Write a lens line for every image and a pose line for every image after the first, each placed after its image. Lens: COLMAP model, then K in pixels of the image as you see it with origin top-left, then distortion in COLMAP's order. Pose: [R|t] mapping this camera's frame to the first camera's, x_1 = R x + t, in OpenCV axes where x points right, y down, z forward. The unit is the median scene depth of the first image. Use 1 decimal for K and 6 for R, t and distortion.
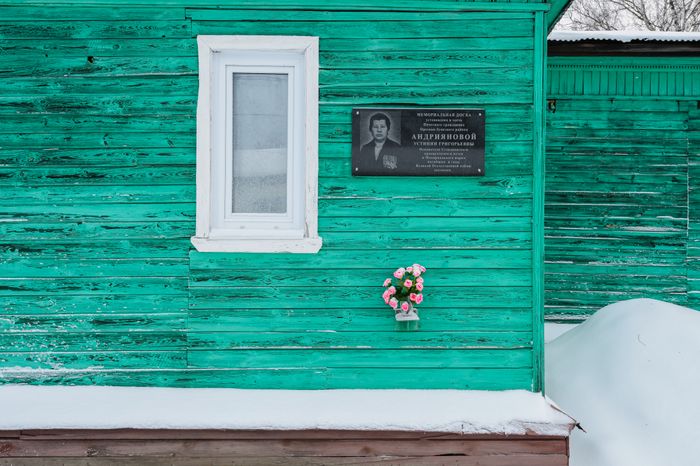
lens RADIAL K [[603.1, 0, 346.4], [0, 603.1, 244.3], [0, 0, 1]] dist [0.025490, 0.003916]
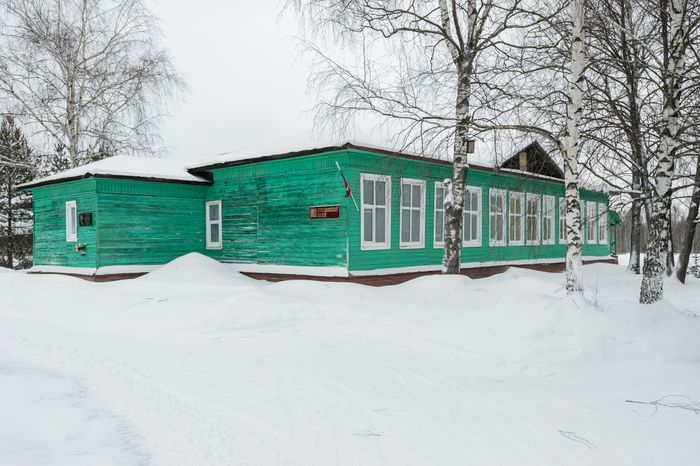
lens RADIAL K [[598.8, 0, 351.5], [0, 598.8, 233.0], [0, 0, 1]] dist [0.007331, 0.000498]
pose [[0.754119, -0.032277, -0.655944, 5.208206], [0.036113, 0.999318, -0.007655, 0.069601], [0.655744, -0.017916, 0.754770, -1.386934]]
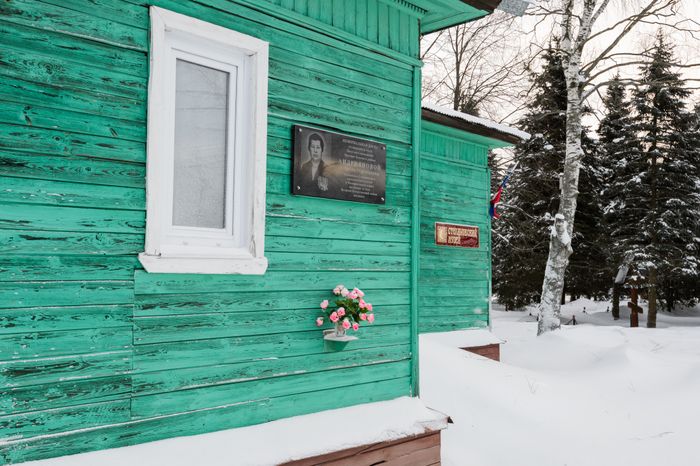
lens RADIAL K [[711.5, 0, 352.8], [0, 711.5, 239.6], [0, 0, 1]] dist [0.019322, 0.000000]
pose [[0.693862, 0.037863, 0.719112, -0.735829], [-0.021910, 0.999264, -0.031473, -0.007261], [-0.719775, 0.006082, 0.694181, 0.144769]]
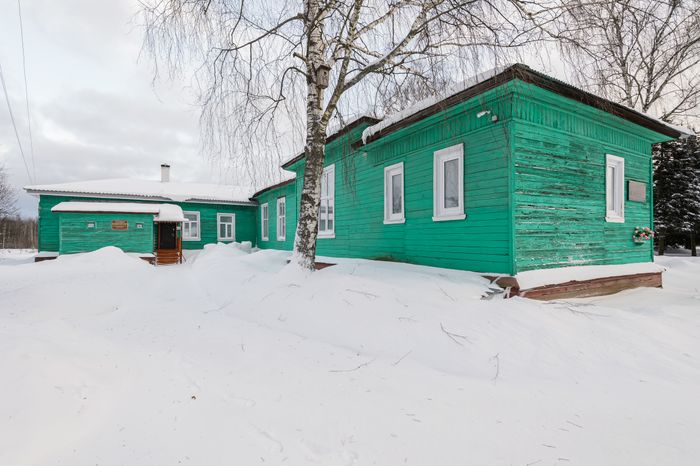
lens RADIAL K [[338.3, 0, 347.7], [0, 338.3, 230.6], [0, 0, 1]] dist [-0.001006, 0.000114]
pose [[0.869027, 0.005046, 0.494739, -2.291335], [-0.005813, 0.999983, 0.000012, 0.065158], [-0.494730, -0.002886, 0.869042, 0.129929]]
